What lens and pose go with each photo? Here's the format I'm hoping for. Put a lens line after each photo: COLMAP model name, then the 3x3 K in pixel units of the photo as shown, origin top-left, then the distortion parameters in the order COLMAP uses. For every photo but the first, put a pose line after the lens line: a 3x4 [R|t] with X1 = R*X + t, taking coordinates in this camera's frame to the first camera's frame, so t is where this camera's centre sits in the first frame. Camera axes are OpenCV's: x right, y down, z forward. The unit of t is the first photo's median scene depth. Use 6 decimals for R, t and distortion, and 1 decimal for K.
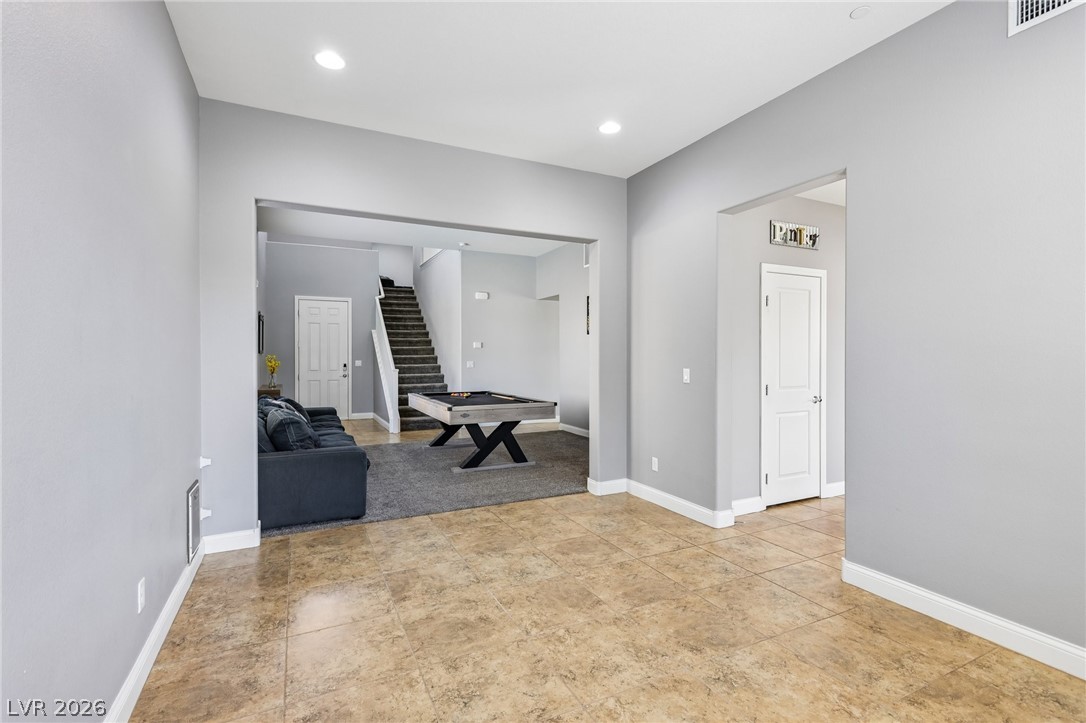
lens RADIAL K [[499.4, 0, 540.1], [0, 499.4, 357.5], [0, 0, 1]] dist [0.002548, 0.000135]
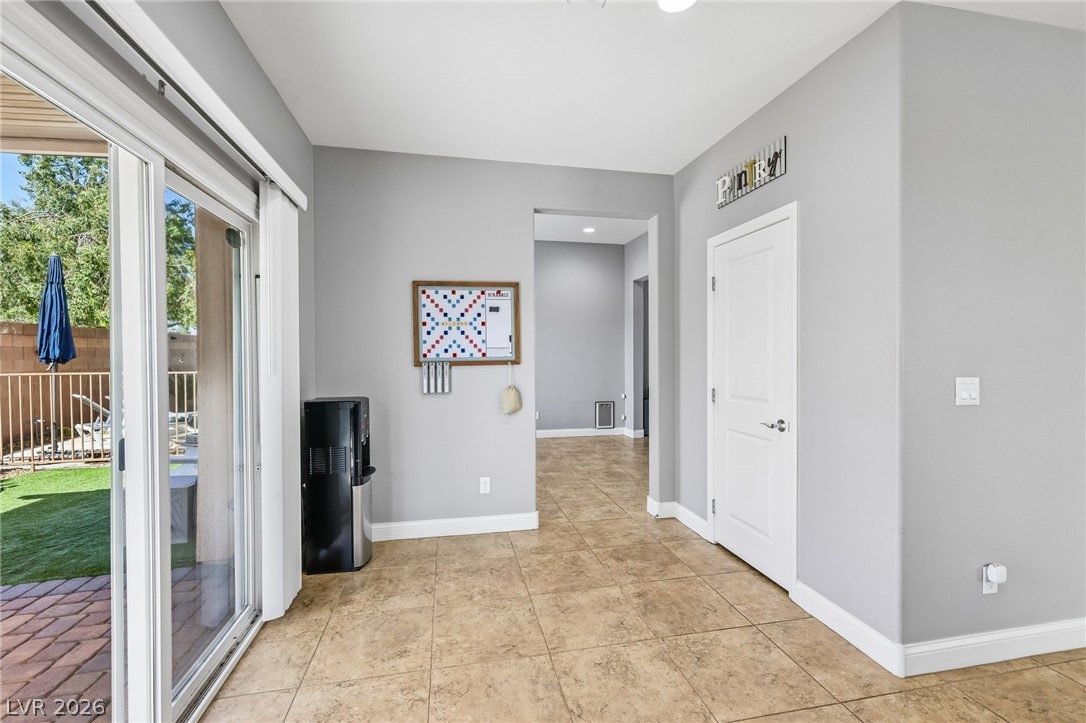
lens RADIAL K [[478.0, 0, 540.0], [0, 478.0, 359.1], [0, 0, 1]] dist [0.003524, 0.000587]
pose [[-0.258124, 0.015885, -0.965981, 1.542733], [-0.002354, 0.999852, 0.017071, -0.006554], [0.966109, 0.006680, -0.258048, 1.133237]]
